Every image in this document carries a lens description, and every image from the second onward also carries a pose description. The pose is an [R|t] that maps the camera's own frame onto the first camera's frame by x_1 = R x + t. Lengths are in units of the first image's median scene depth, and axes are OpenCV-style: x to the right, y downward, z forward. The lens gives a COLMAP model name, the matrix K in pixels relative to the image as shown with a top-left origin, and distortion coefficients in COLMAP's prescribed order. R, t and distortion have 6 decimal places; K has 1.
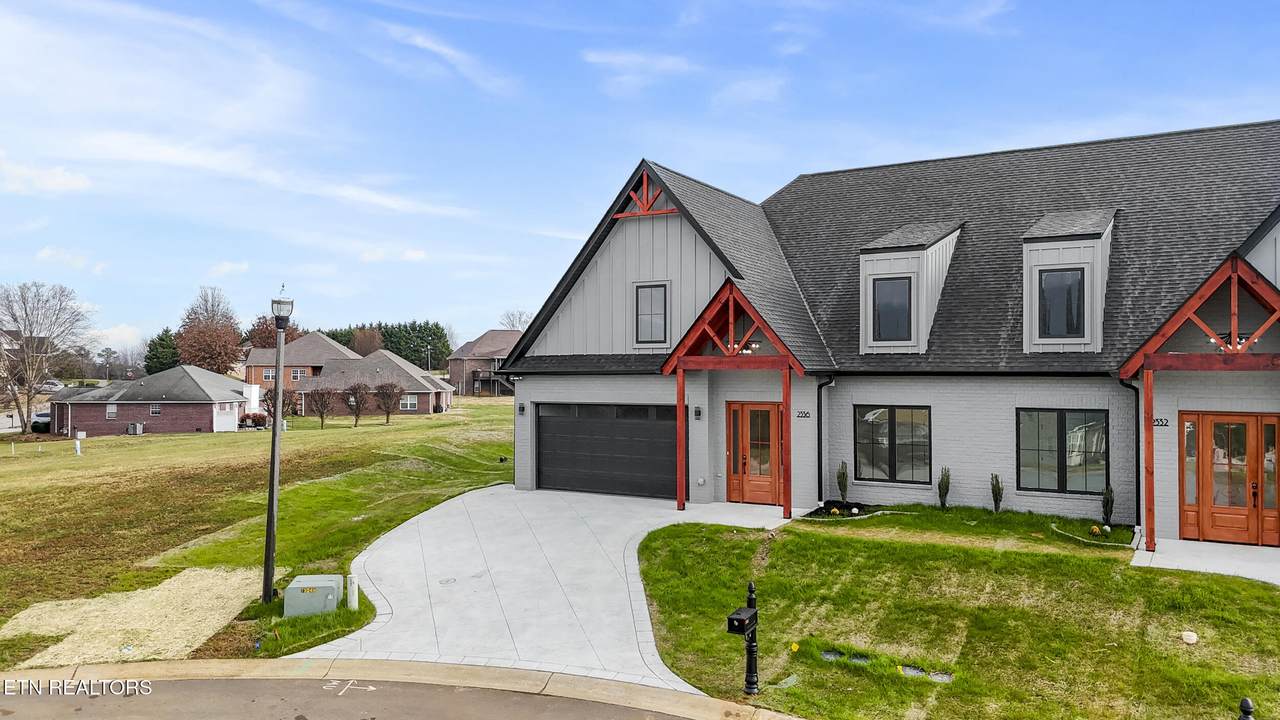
lens RADIAL K [[939.5, 0, 635.1], [0, 939.5, 349.9], [0, 0, 1]] dist [0.065534, -0.063003]
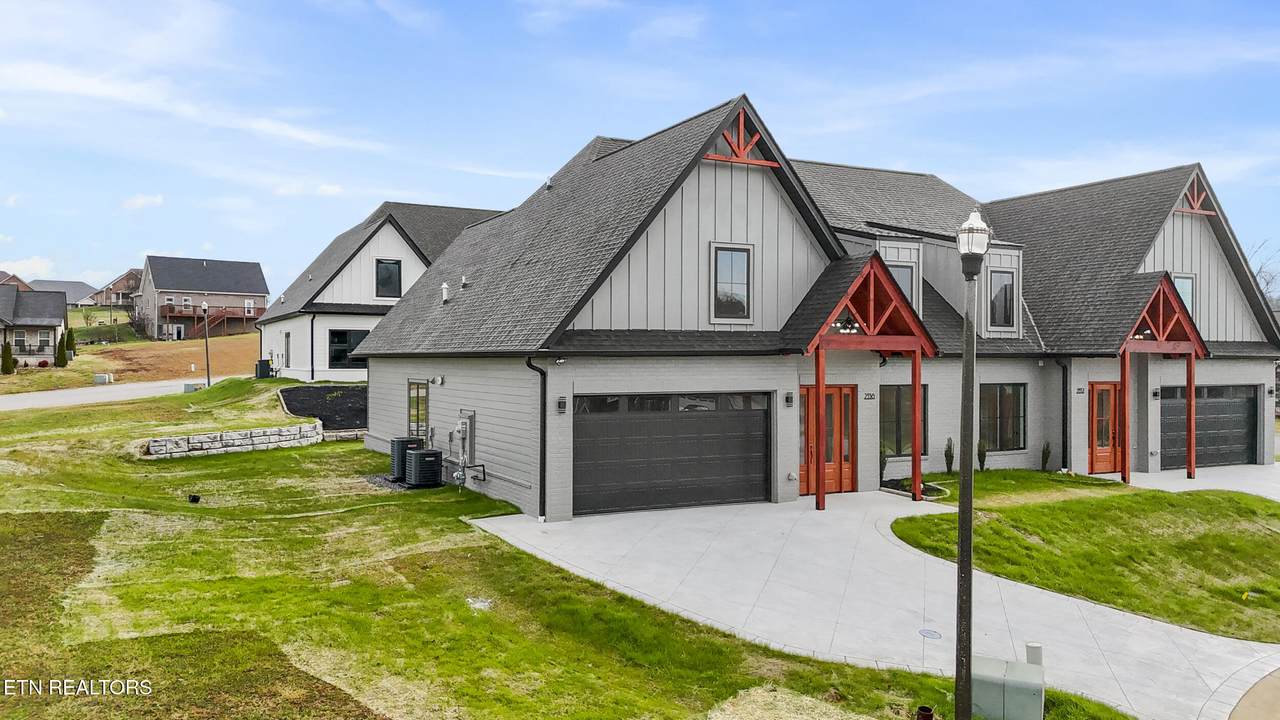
lens RADIAL K [[939.5, 0, 640.1], [0, 939.5, 369.5], [0, 0, 1]] dist [0.065534, -0.063003]
pose [[0.547570, -0.013789, 0.836646, -0.794117], [-0.023893, 0.999199, 0.032105, 0.014481], [-0.836419, -0.037569, 0.546802, 0.669070]]
